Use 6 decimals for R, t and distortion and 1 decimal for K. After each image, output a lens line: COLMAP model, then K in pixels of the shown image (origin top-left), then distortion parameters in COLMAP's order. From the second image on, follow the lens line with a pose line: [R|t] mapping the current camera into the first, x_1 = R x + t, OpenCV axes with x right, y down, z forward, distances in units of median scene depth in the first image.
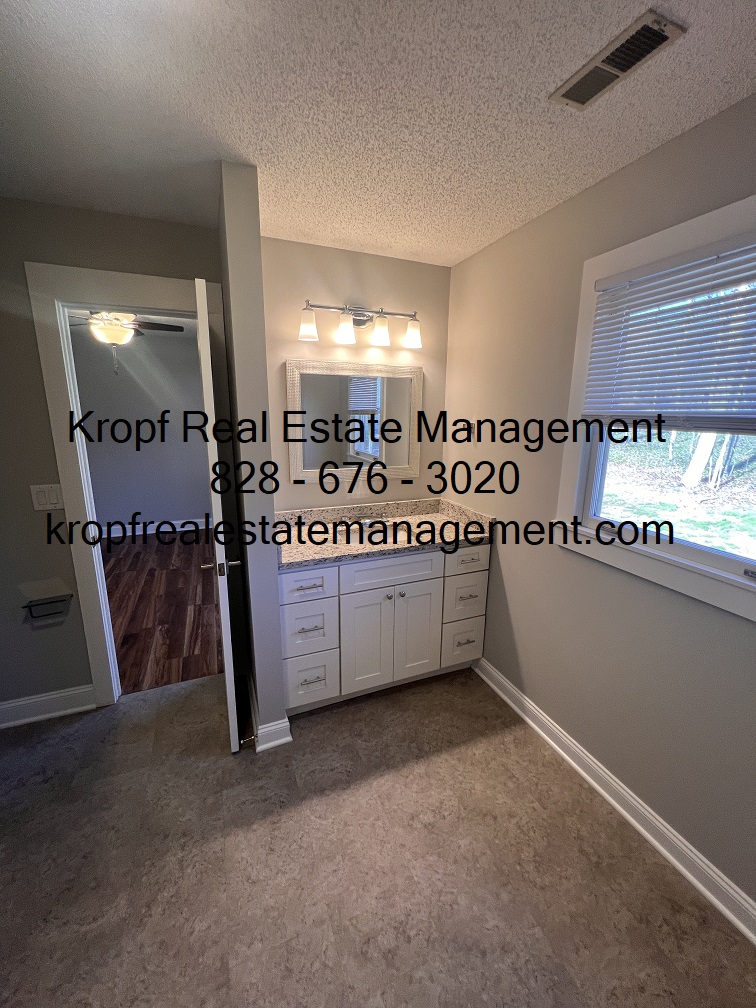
lens RADIAL K [[403.9, 0, 373.8], [0, 403.9, 501.1], [0, 0, 1]] dist [-0.002209, 0.000628]
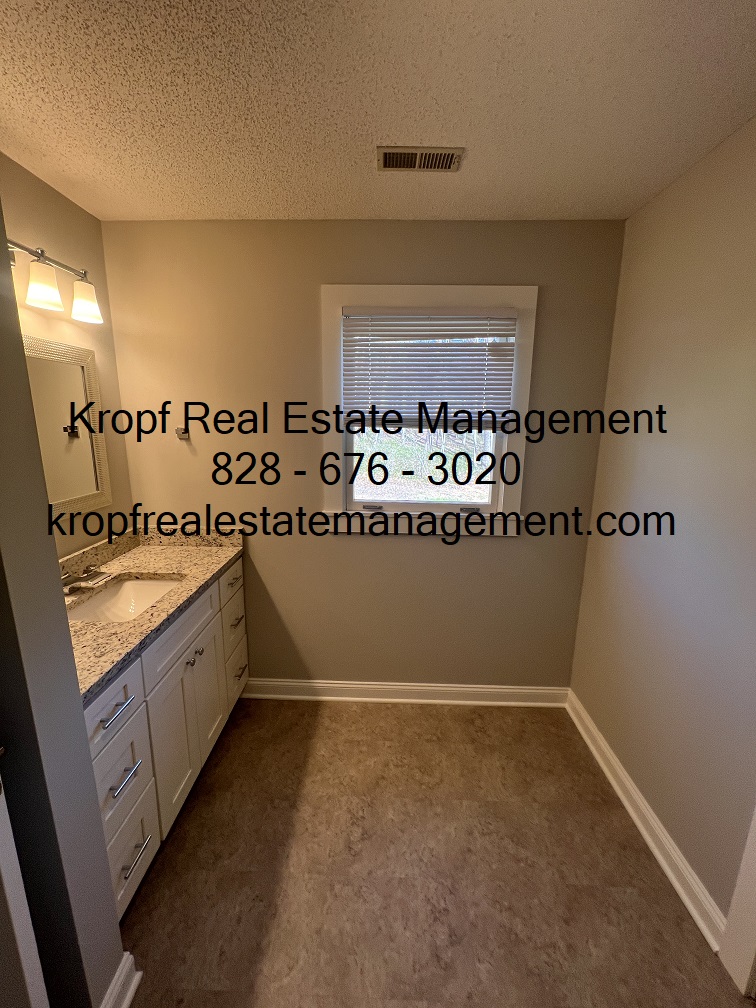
lens RADIAL K [[403.9, 0, 375.1], [0, 403.9, 501.9], [0, 0, 1]] dist [-0.002209, 0.000628]
pose [[0.400448, -0.189772, 0.896453, -0.506682], [0.193306, 0.973798, 0.119795, -0.087902], [-0.895698, 0.125319, 0.426639, 0.397237]]
